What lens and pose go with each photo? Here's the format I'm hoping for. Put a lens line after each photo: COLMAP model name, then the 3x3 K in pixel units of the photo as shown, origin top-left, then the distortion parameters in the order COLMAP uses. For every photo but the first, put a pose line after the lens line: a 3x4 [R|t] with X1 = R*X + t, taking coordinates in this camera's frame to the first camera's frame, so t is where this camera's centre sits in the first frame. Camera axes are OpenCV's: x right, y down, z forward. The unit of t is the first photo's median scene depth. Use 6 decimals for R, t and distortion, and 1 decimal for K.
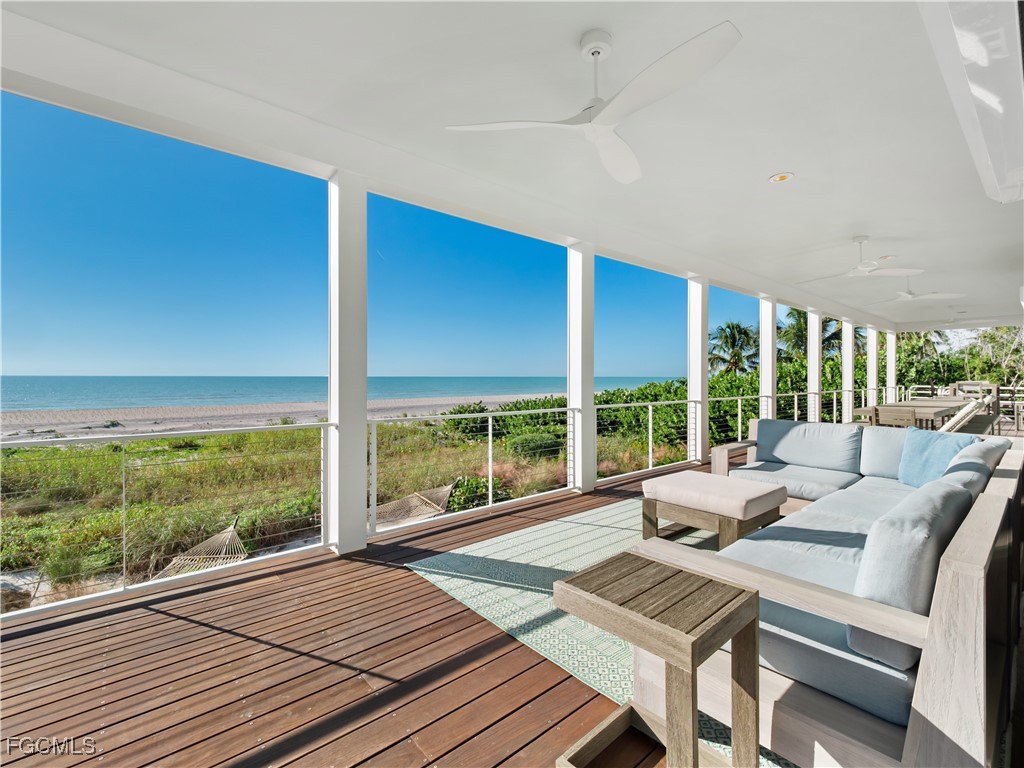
lens RADIAL K [[457.9, 0, 505.5], [0, 457.9, 379.7], [0, 0, 1]] dist [0.040237, 0.000102]
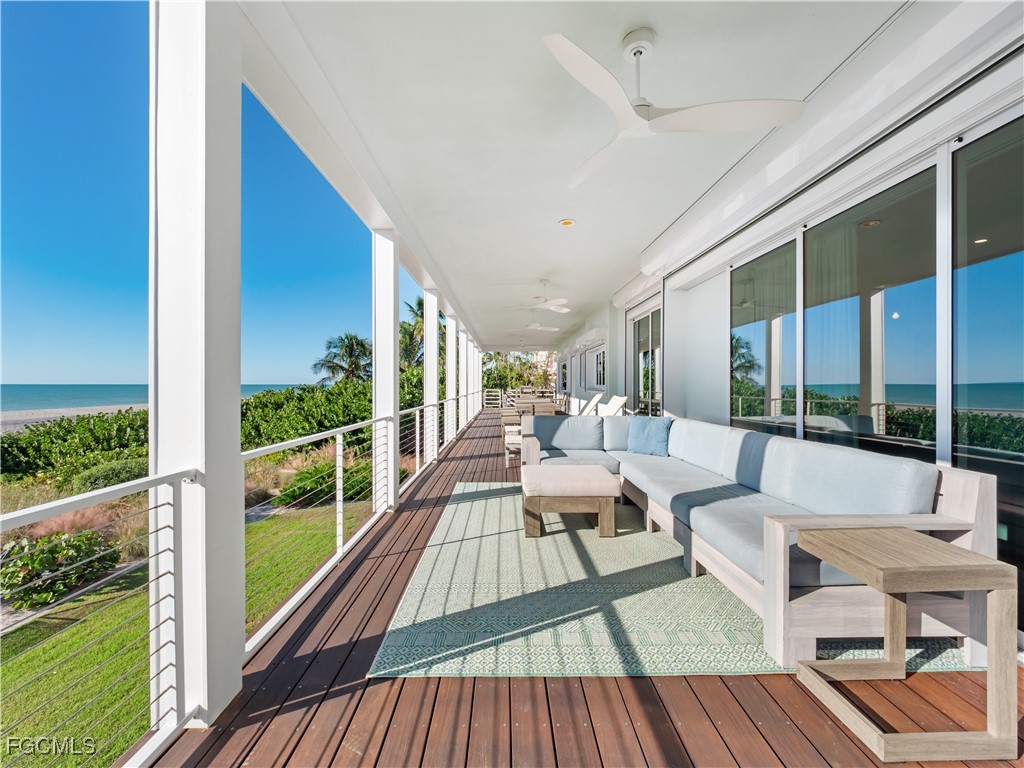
lens RADIAL K [[434.3, 0, 508.6], [0, 434.3, 388.2], [0, 0, 1]] dist [-0.001041, -0.000097]
pose [[0.643713, -0.008890, 0.765216, -0.104810], [0.006530, 0.999960, 0.006124, 0.001200], [-0.765240, 0.001055, 0.643745, 0.091233]]
